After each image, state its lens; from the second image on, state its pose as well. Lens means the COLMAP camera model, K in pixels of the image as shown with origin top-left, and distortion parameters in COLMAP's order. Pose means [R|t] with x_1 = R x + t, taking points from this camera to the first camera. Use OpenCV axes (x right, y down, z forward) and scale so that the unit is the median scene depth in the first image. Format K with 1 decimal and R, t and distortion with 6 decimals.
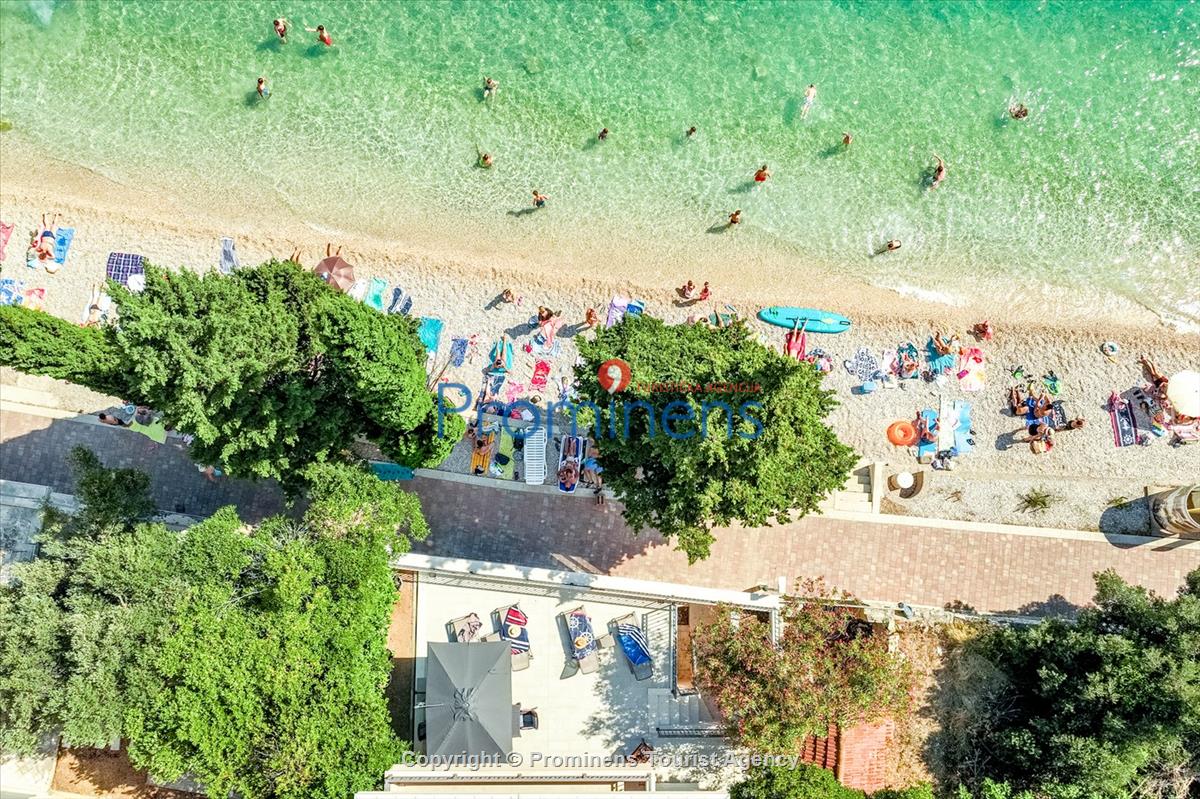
lens RADIAL K [[1001.1, 0, 597.3], [0, 1001.1, 400.4], [0, 0, 1]] dist [0.007664, -0.005045]
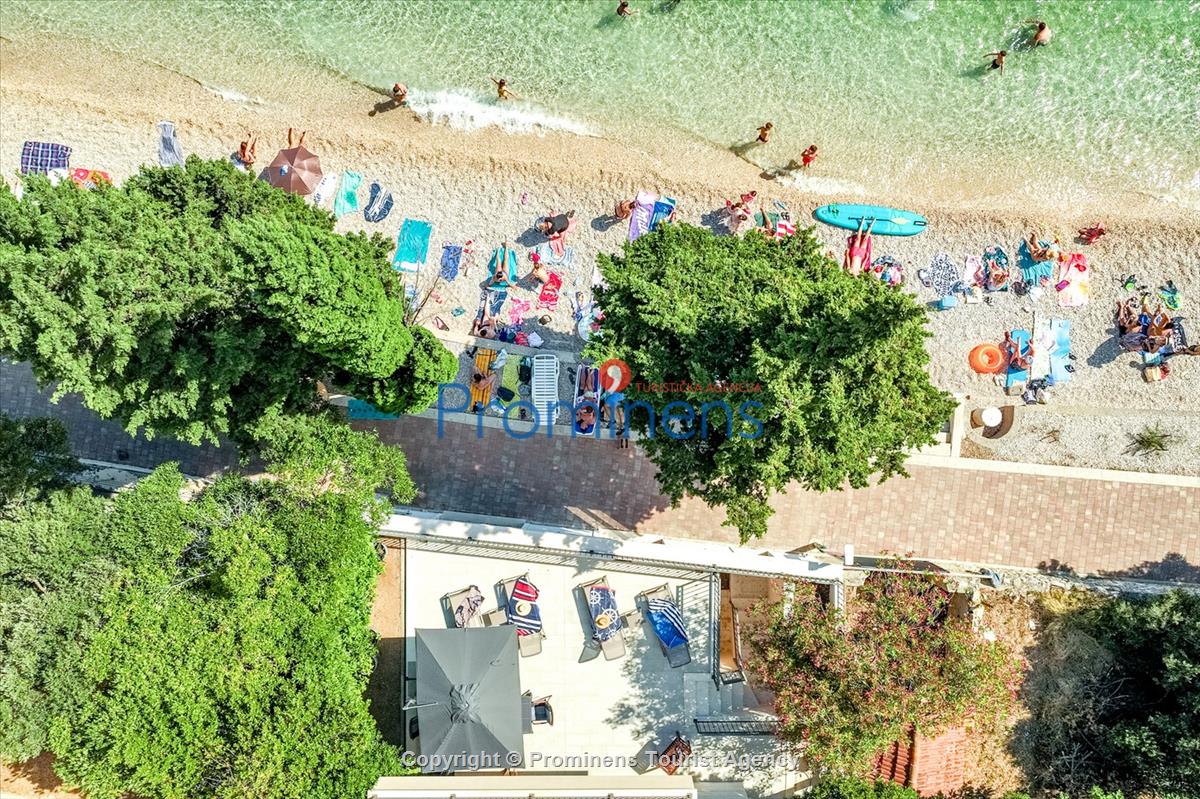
lens RADIAL K [[1001.1, 0, 597.3], [0, 1001.1, 400.4], [0, 0, 1]] dist [0.007664, -0.005045]
pose [[0.999957, -0.005185, -0.007670, -0.013836], [0.006057, 0.992946, 0.118415, -0.037502], [0.007002, -0.118457, 0.992935, 0.193484]]
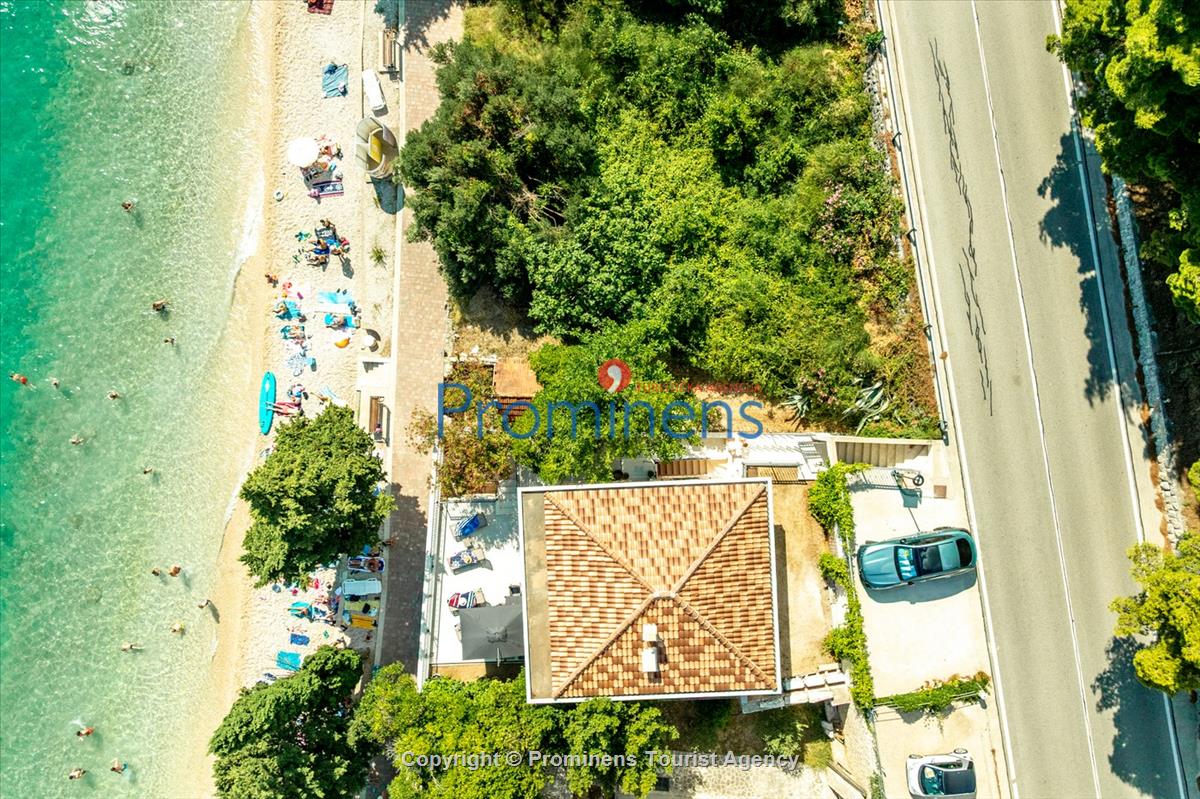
lens RADIAL K [[1001.1, 0, 597.3], [0, 1001.1, 400.4], [0, 0, 1]] dist [0.007664, -0.005045]
pose [[-0.042843, -0.999055, 0.007288, 0.210859], [0.992248, -0.041697, 0.117067, 0.264736], [-0.116653, 0.012247, 0.993097, -0.591697]]
